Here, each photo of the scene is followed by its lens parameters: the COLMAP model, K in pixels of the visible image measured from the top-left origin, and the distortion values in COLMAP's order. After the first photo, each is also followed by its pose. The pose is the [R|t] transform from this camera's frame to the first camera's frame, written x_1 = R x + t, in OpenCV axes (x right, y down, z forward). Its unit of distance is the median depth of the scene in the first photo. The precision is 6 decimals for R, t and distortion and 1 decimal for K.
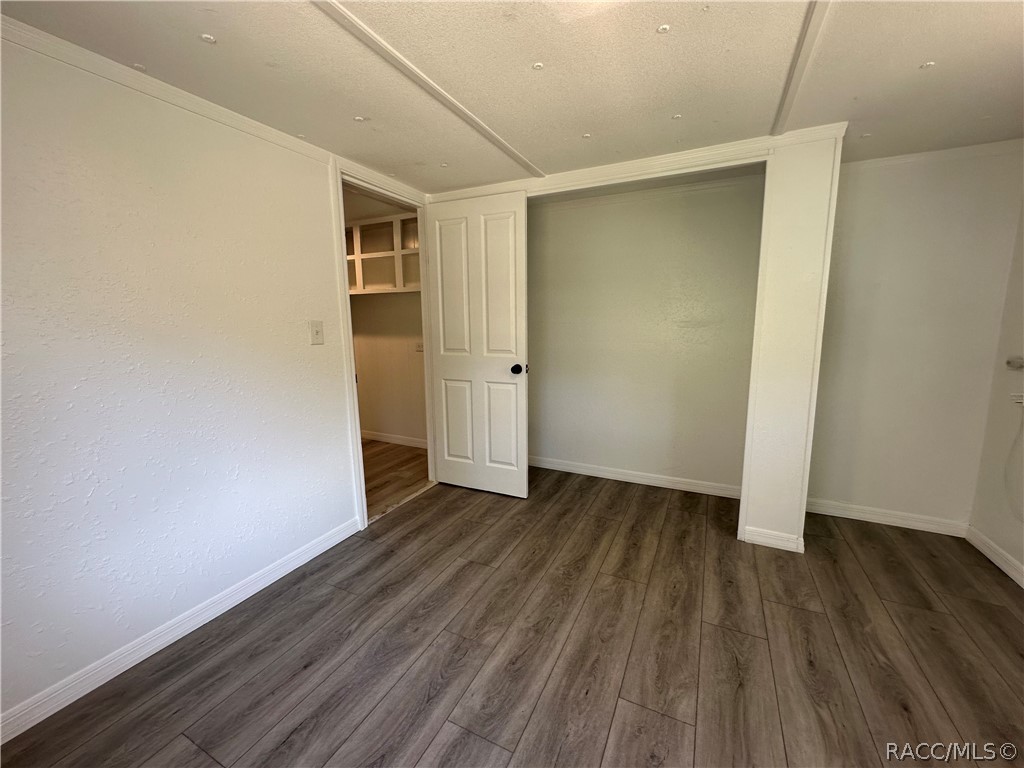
lens RADIAL K [[411.8, 0, 512.0], [0, 411.8, 384.0], [0, 0, 1]] dist [-0.001099, 0.000273]
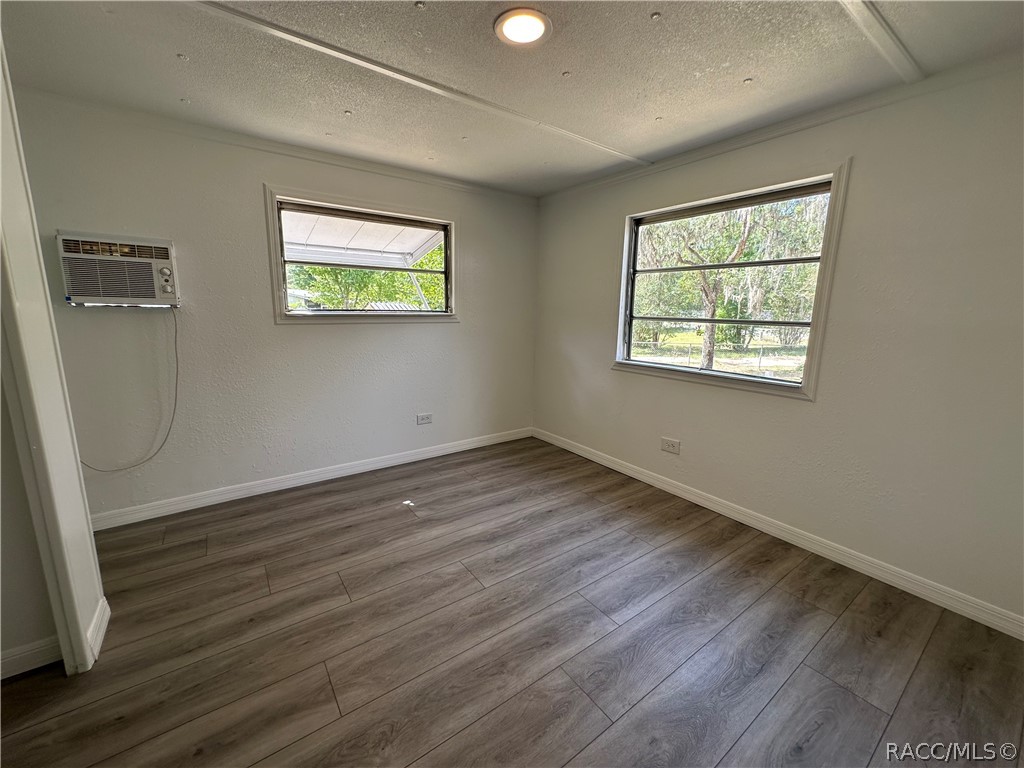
lens RADIAL K [[411.8, 0, 512.0], [0, 411.8, 384.0], [0, 0, 1]] dist [-0.001099, 0.000273]
pose [[-0.885179, -0.090500, 0.456365, -0.297855], [0.064244, 0.947727, 0.312548, -0.213095], [-0.460794, 0.305980, -0.833094, 1.574800]]
